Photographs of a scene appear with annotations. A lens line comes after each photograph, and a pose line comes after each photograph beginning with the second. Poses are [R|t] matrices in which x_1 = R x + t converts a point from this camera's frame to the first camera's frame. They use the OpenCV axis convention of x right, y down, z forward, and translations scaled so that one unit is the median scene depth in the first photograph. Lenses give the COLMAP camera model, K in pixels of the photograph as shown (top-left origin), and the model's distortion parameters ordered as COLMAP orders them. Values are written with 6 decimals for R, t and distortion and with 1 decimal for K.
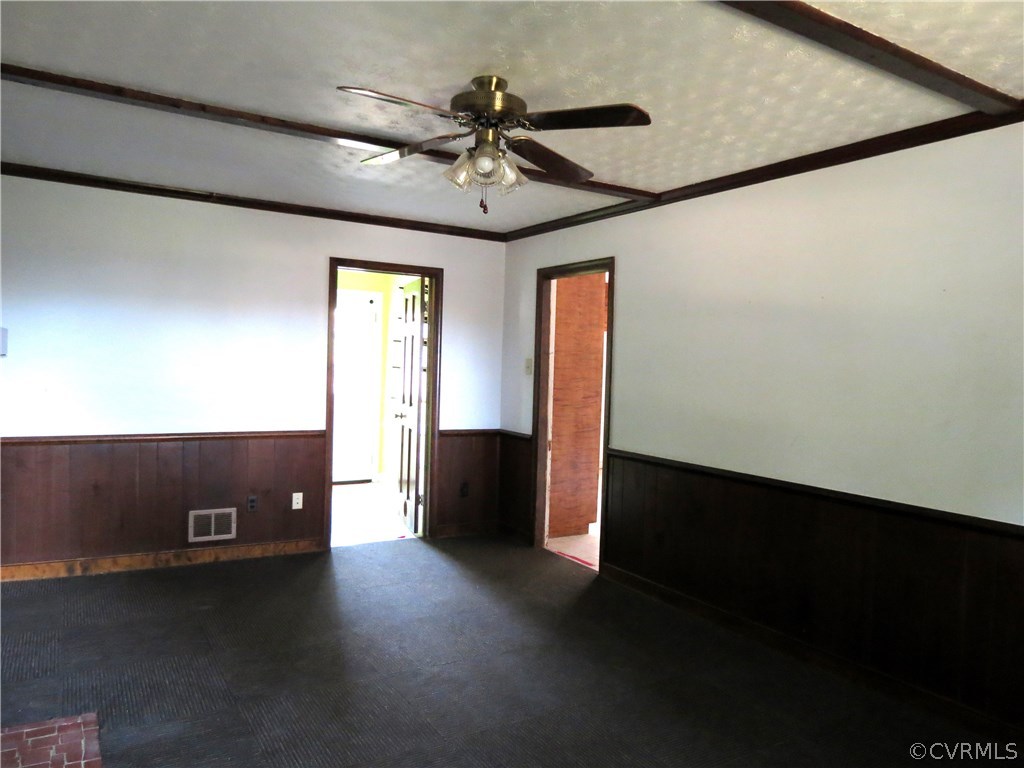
lens RADIAL K [[730.4, 0, 514.1], [0, 730.4, 391.1], [0, 0, 1]] dist [-0.038592, 0.028932]
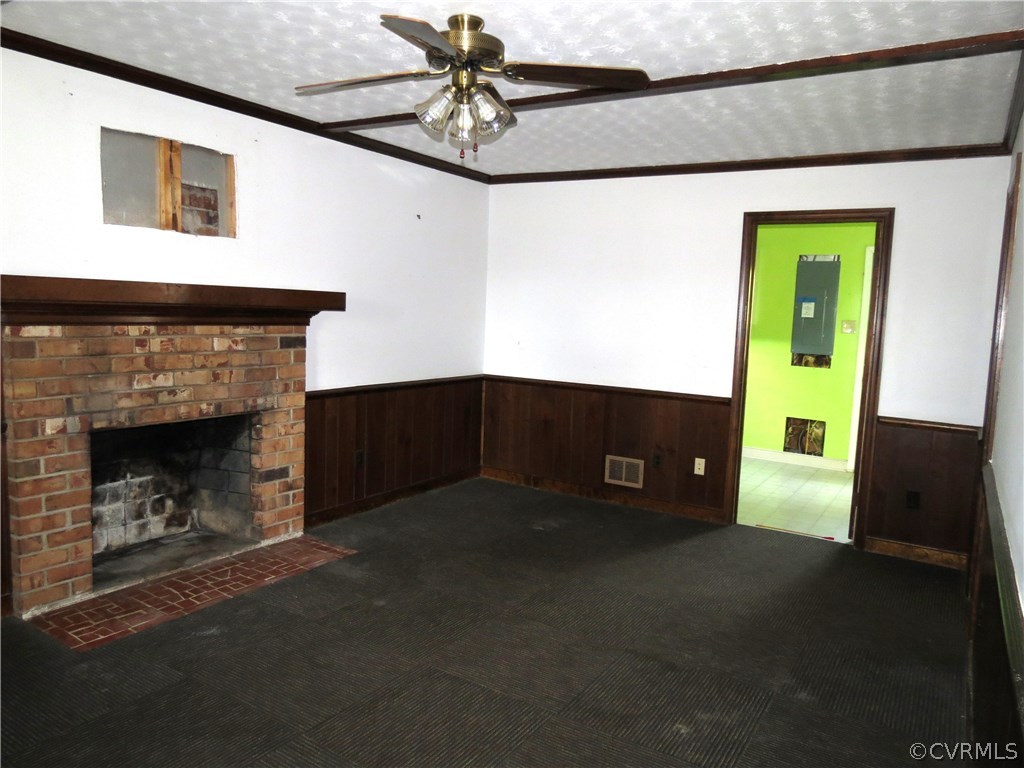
lens RADIAL K [[730.4, 0, 513.8], [0, 730.4, 378.0], [0, 0, 1]] dist [-0.038592, 0.028932]
pose [[0.454972, 0.067183, -0.887968, 0.476462], [-0.065314, 0.996982, 0.041965, 0.006620], [0.888107, 0.038904, 0.457987, 0.331539]]
